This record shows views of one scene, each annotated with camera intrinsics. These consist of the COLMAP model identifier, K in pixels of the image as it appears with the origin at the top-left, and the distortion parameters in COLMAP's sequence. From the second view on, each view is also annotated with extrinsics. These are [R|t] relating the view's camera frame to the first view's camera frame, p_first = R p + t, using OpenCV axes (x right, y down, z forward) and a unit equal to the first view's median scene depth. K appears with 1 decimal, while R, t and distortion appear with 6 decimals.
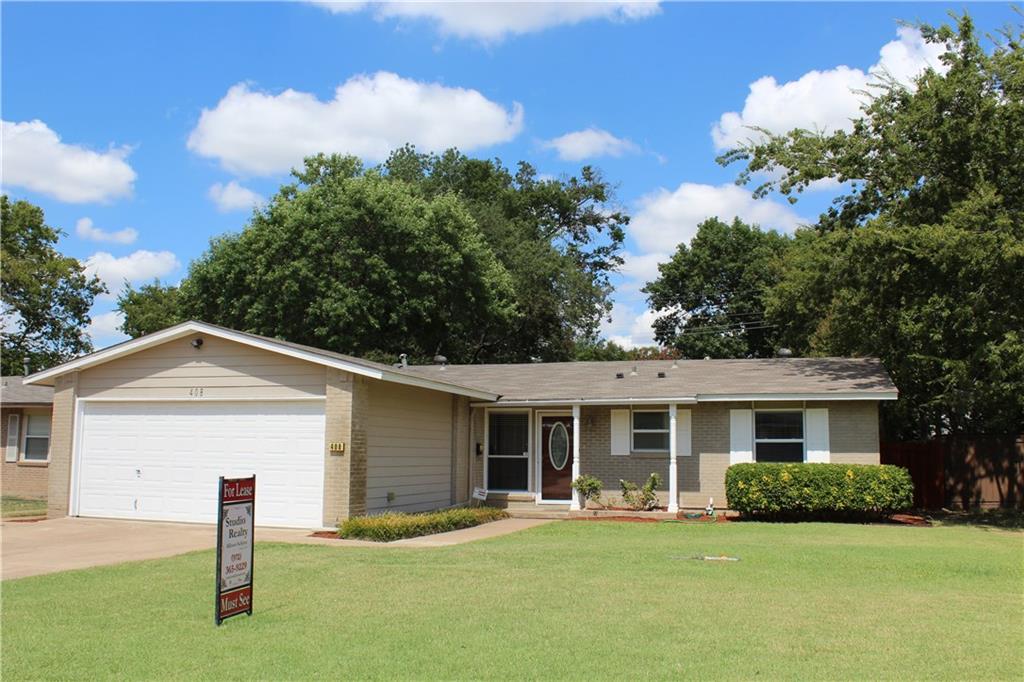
lens RADIAL K [[916.3, 0, 511.7], [0, 916.3, 320.1], [0, 0, 1]] dist [-0.121206, 0.119715]
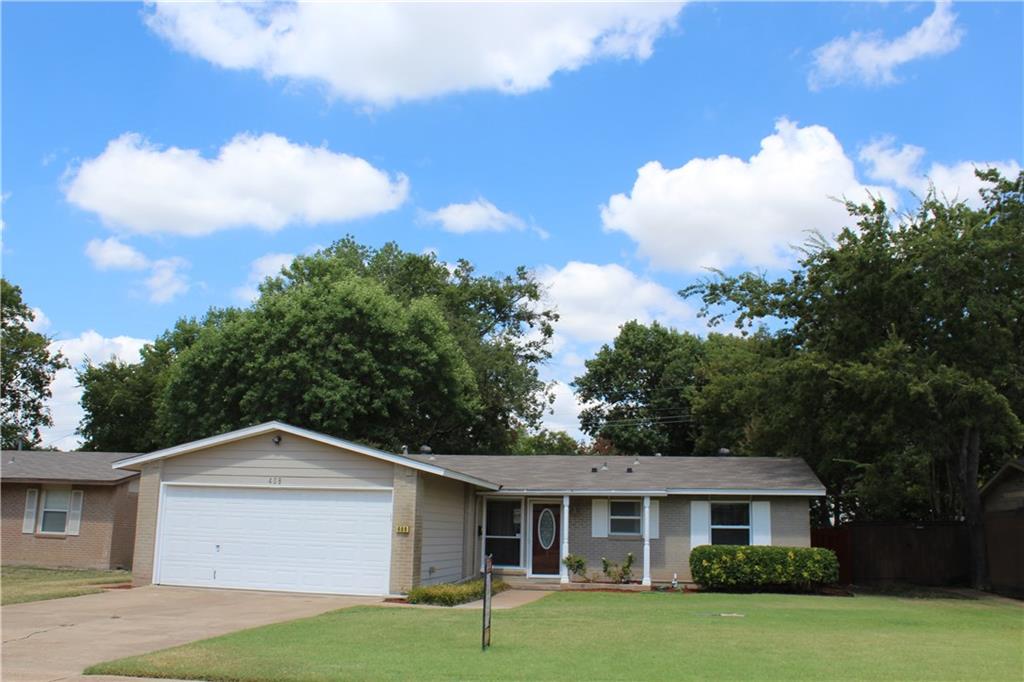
lens RADIAL K [[939.5, 0, 512.0], [0, 939.5, 341.0], [0, 0, 1]] dist [-0.136060, 0.133473]
pose [[0.989124, 0.043155, 0.140613, -0.171654], [-0.035568, 0.997795, -0.056030, -0.035554], [-0.142721, 0.050420, 0.988478, -0.203393]]
